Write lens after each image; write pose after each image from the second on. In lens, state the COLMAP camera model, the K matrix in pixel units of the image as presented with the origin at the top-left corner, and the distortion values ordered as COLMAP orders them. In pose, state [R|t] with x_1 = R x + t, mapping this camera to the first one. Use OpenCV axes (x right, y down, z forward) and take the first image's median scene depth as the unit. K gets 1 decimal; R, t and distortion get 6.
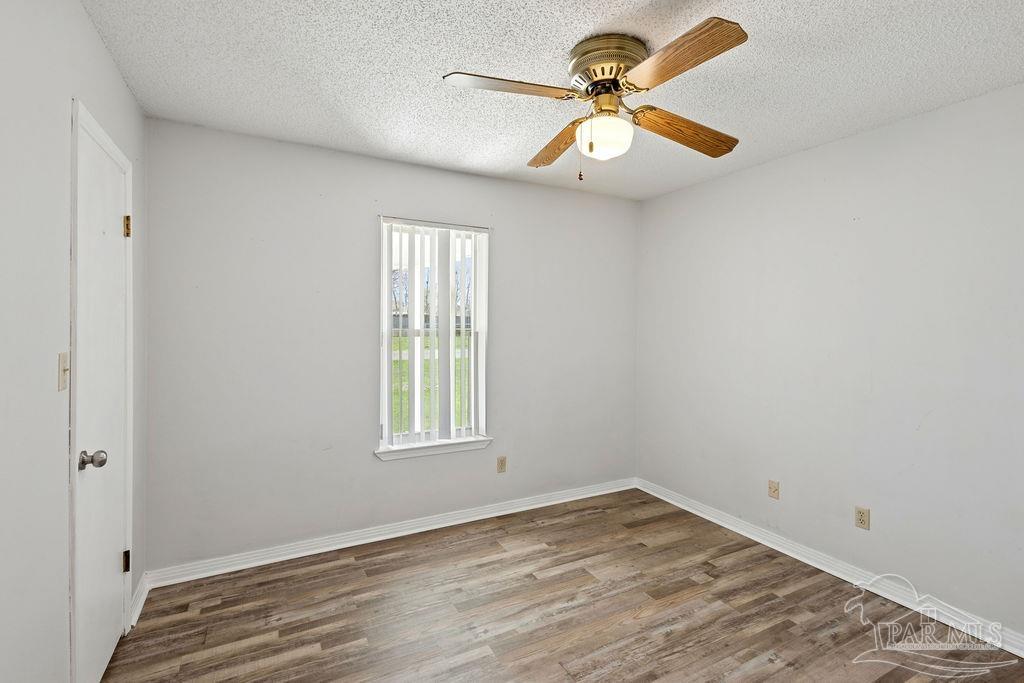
lens RADIAL K [[478.6, 0, 514.9], [0, 478.6, 333.4], [0, 0, 1]] dist [0.003831, -0.000944]
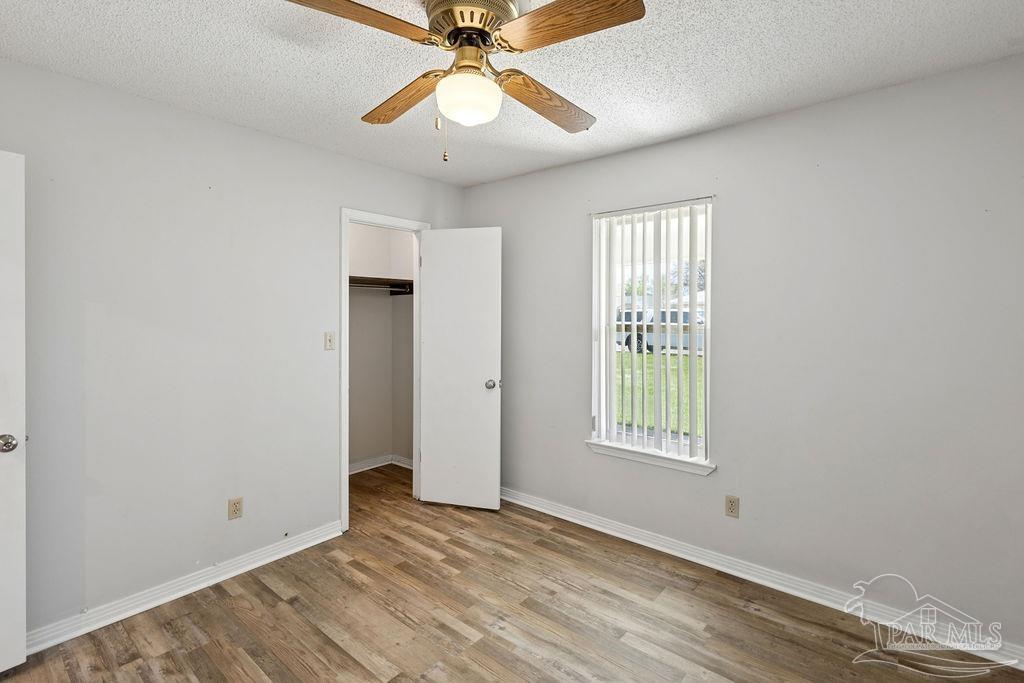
lens RADIAL K [[478.6, 0, 514.8], [0, 478.6, 340.3], [0, 0, 1]] dist [0.003831, -0.000944]
pose [[0.365143, 0.048839, -0.929670, 0.682171], [-0.008269, 0.998754, 0.049221, -0.029532], [0.930915, -0.010286, 0.365092, 0.522364]]
